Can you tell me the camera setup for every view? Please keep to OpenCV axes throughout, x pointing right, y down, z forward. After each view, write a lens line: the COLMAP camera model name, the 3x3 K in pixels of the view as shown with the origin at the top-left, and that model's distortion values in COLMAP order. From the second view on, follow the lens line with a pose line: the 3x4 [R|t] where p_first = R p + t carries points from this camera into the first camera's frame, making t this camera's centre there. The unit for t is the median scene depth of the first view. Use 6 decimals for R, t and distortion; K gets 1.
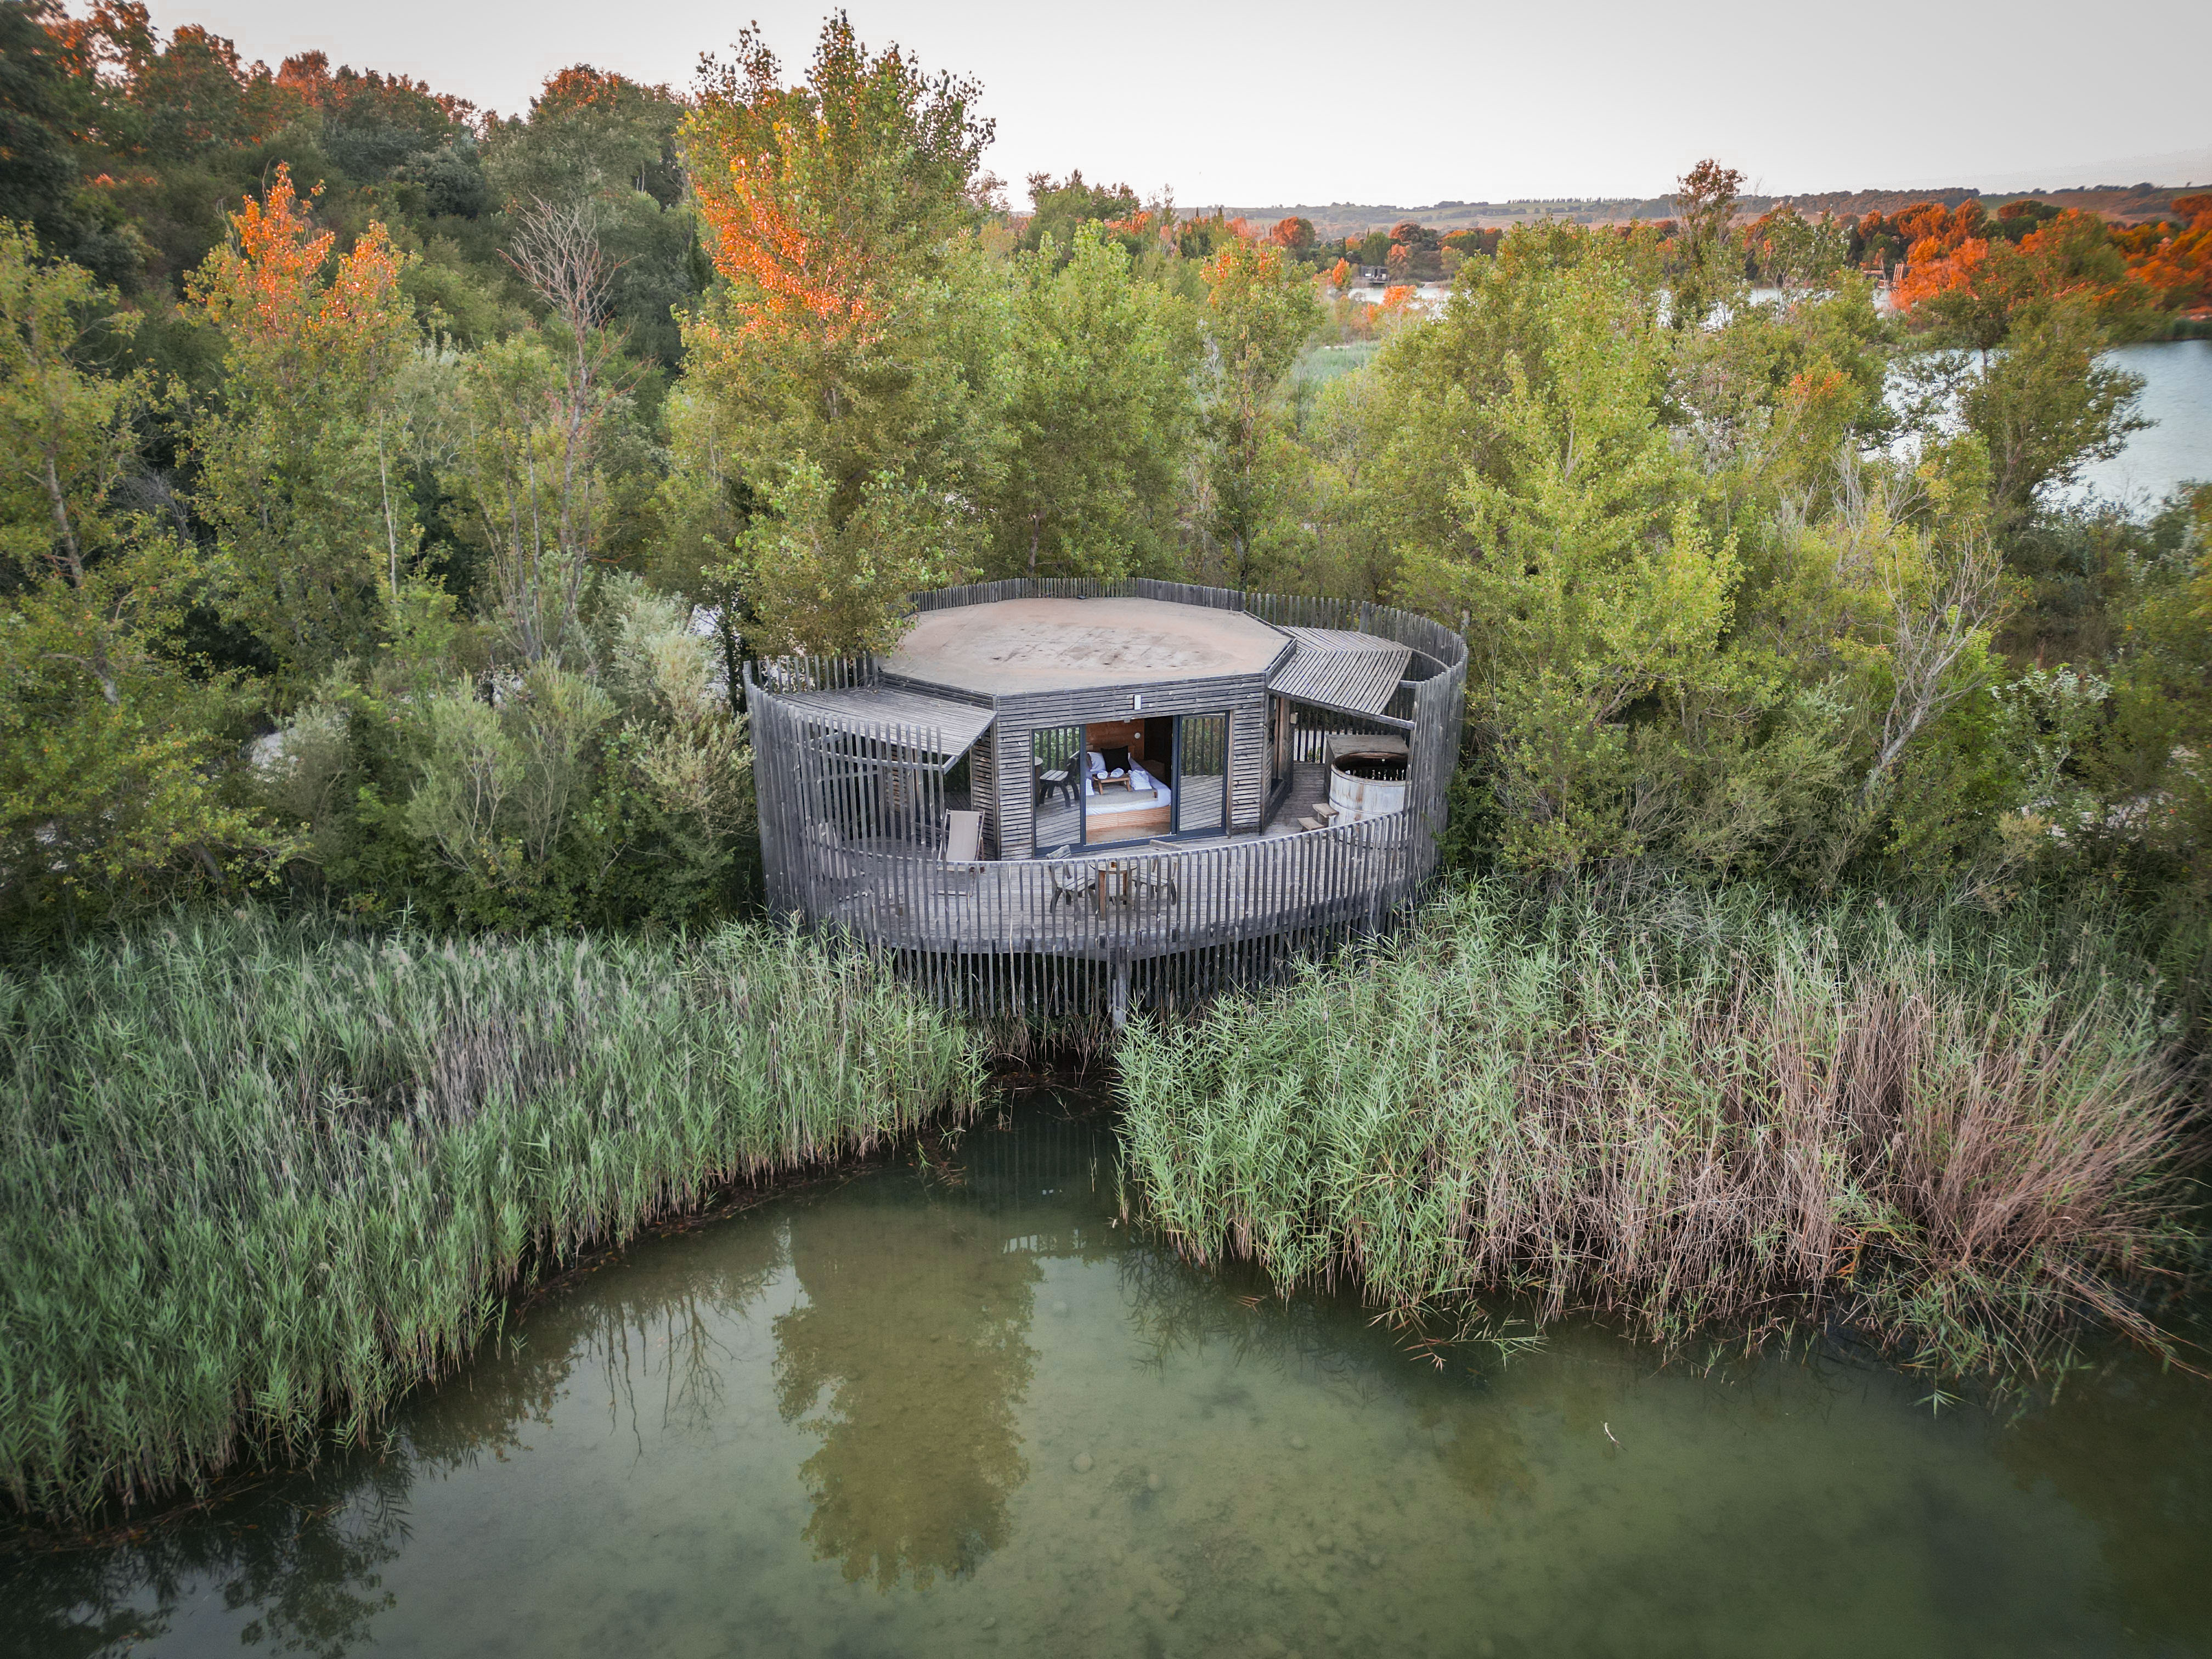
lens RADIAL K [[1575.4, 0, 1106.0], [0, 1575.4, 829.5], [0, 0, 1]] dist [0.042039, -0.003975]
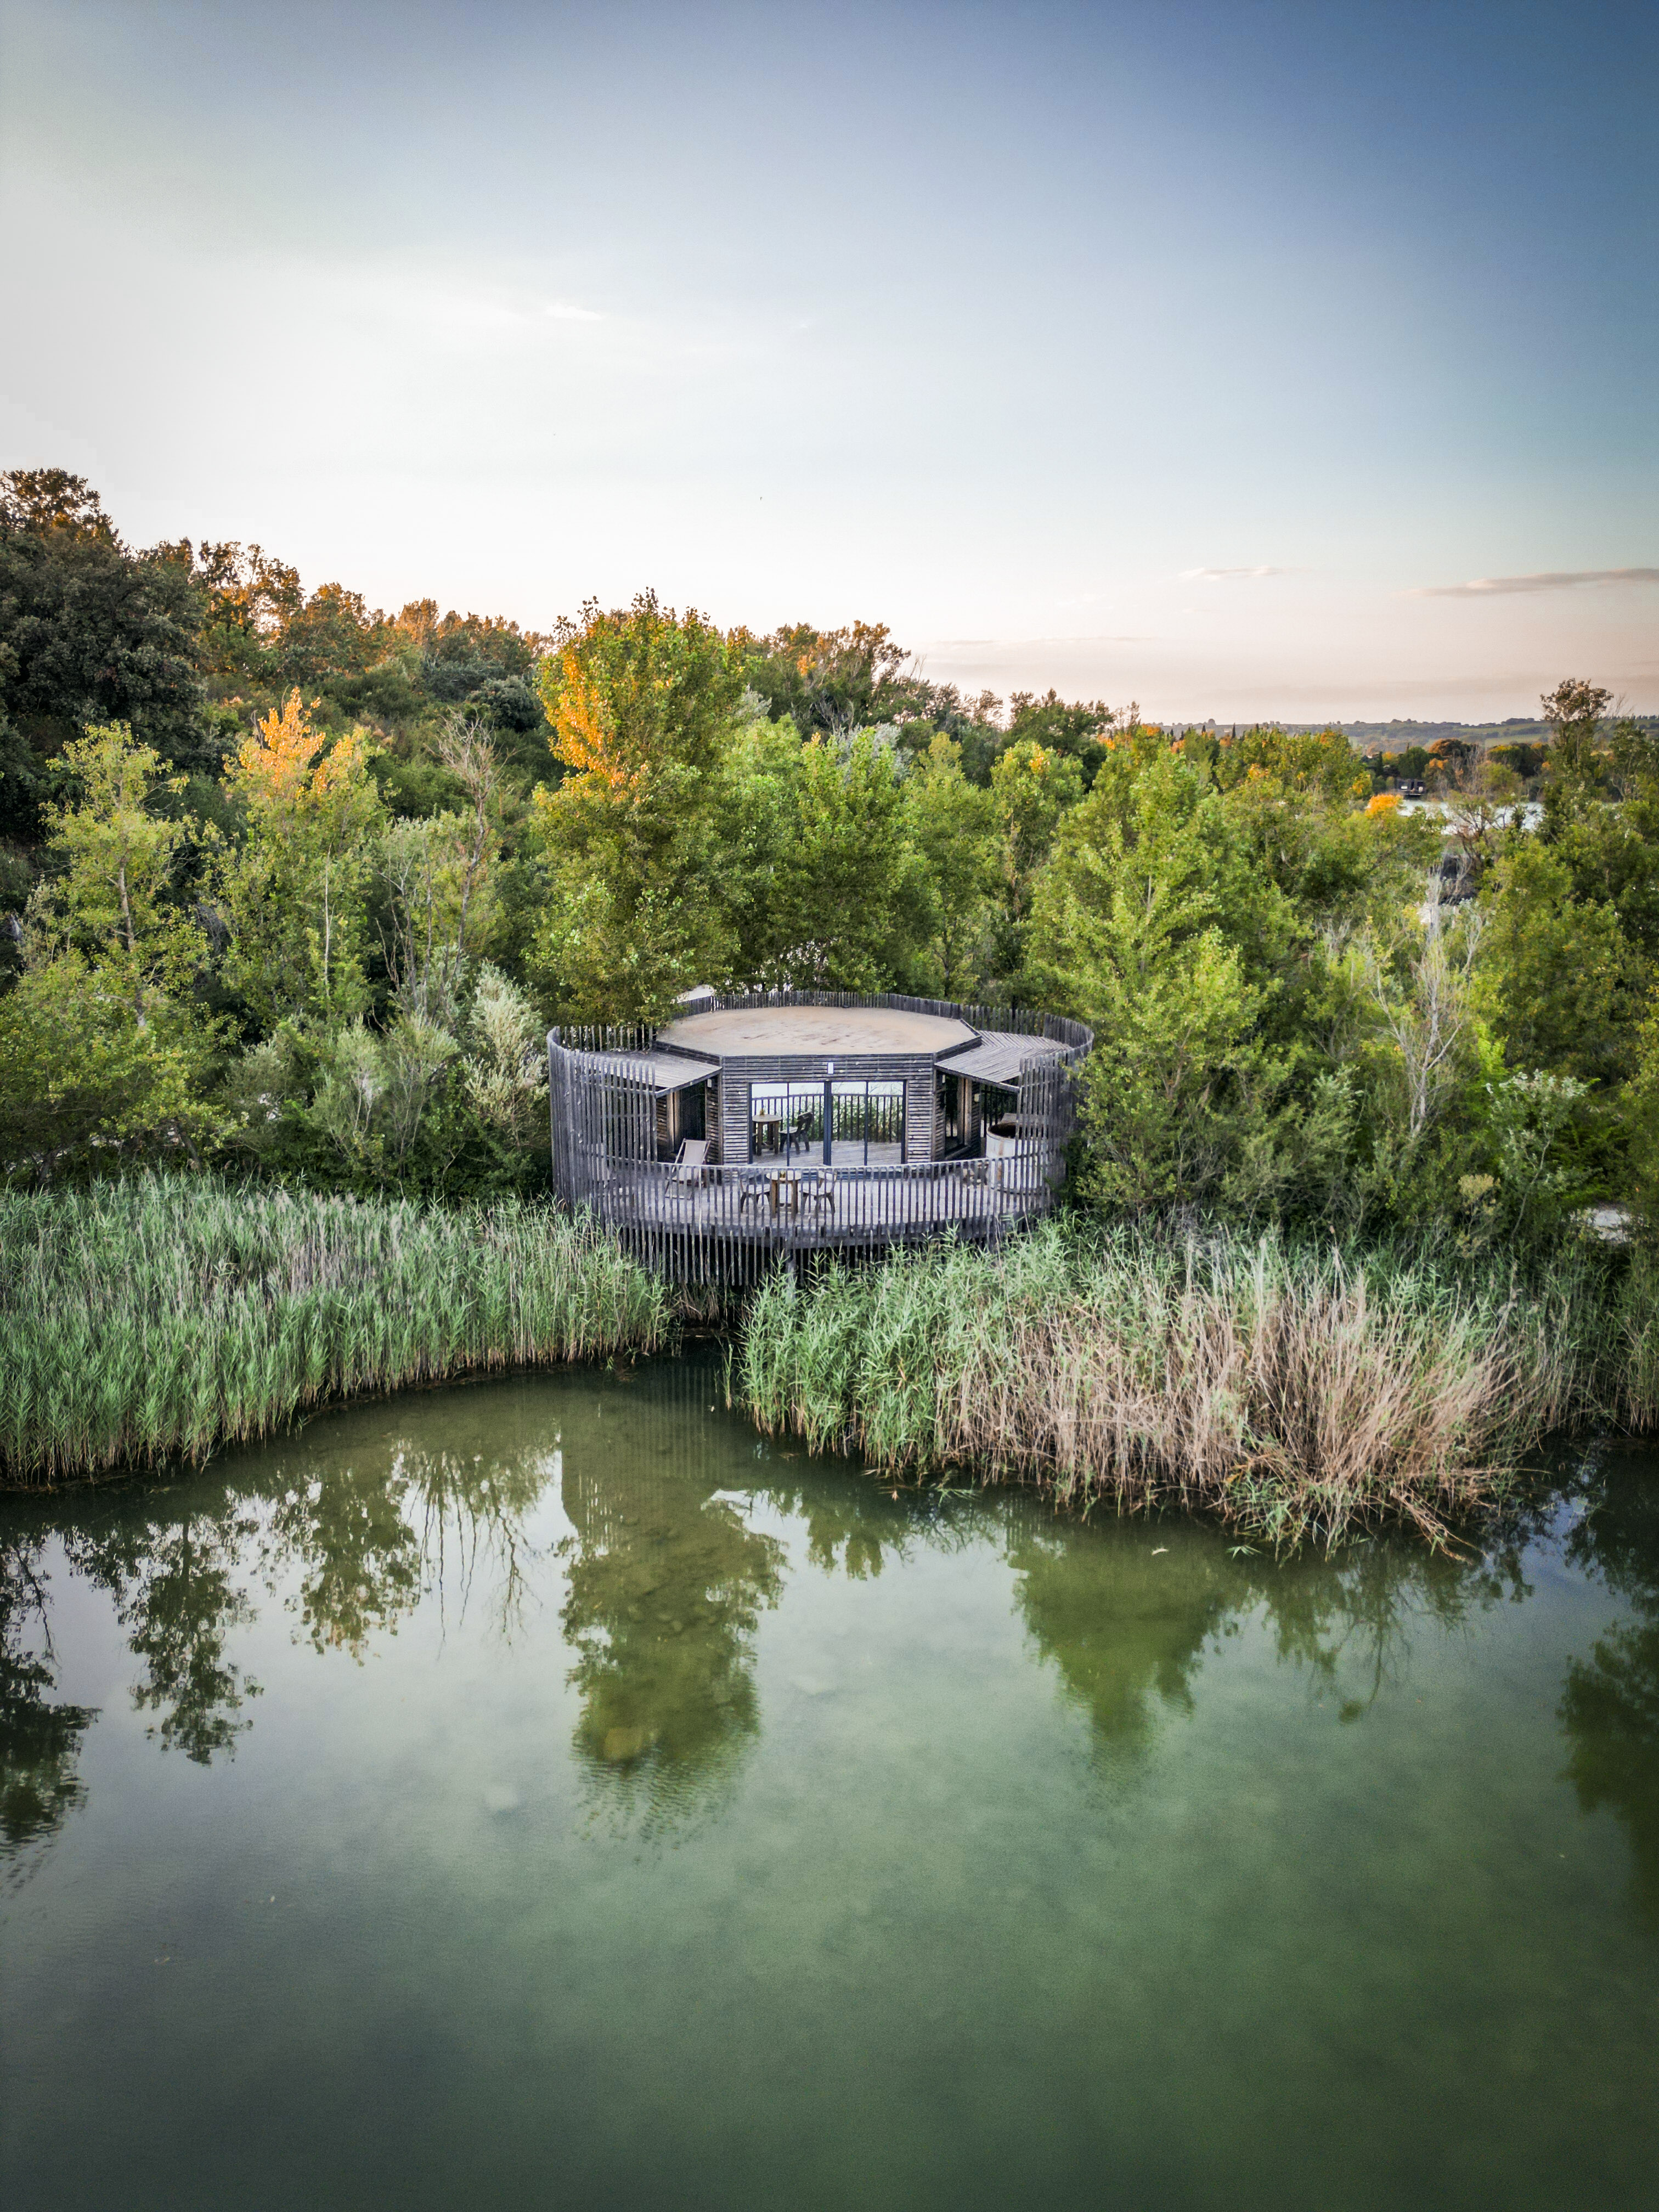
lens RADIAL K [[1575.4, 0, 829.5], [0, 1575.4, 1106.0], [0, 0, 1]] dist [0.042039, -0.003975]
pose [[0.979936, 0.050970, -0.192685, 0.296029], [-0.076699, 0.988736, -0.128526, 0.130926], [0.183963, 0.140726, 0.972807, -0.313808]]
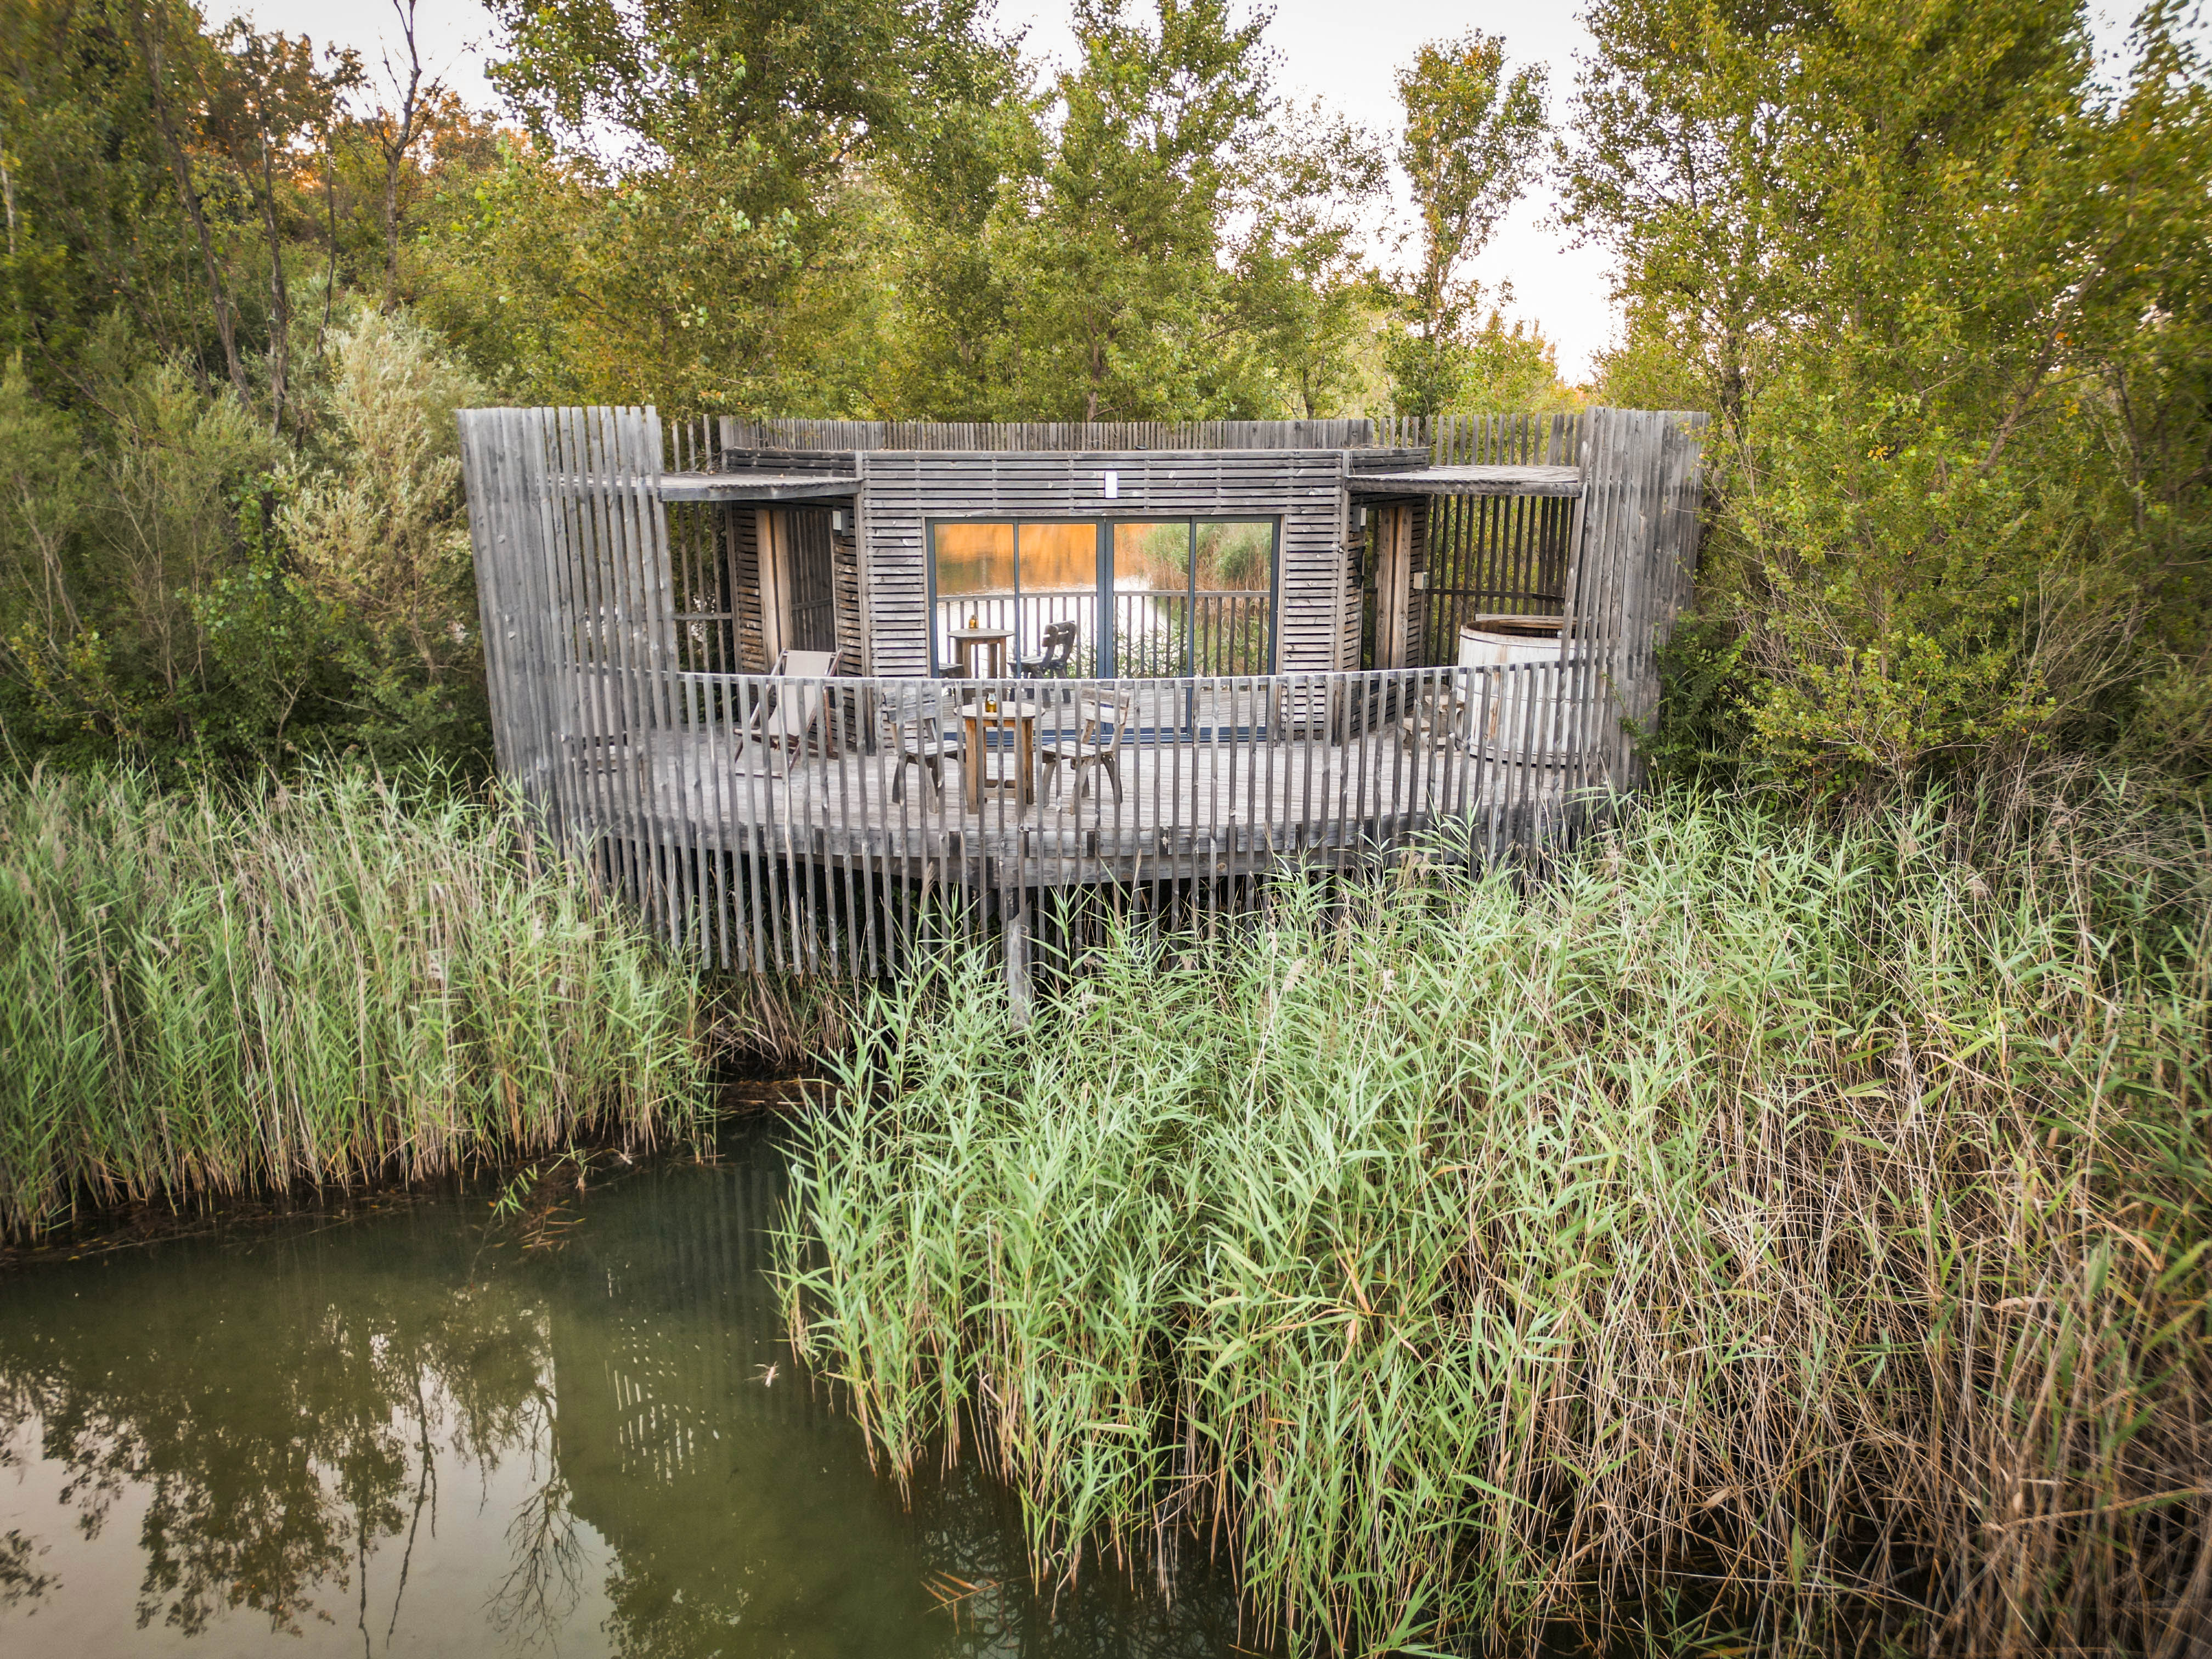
lens RADIAL K [[1608.5, 0, 1106.0], [0, 1608.5, 829.5], [0, 0, 1]] dist [0.044463, 0.002723]
pose [[0.977986, 0.052525, -0.201950, 0.155224], [-0.074627, 0.991833, -0.103434, 0.116048], [0.194867, 0.116227, 0.973919, 0.456805]]
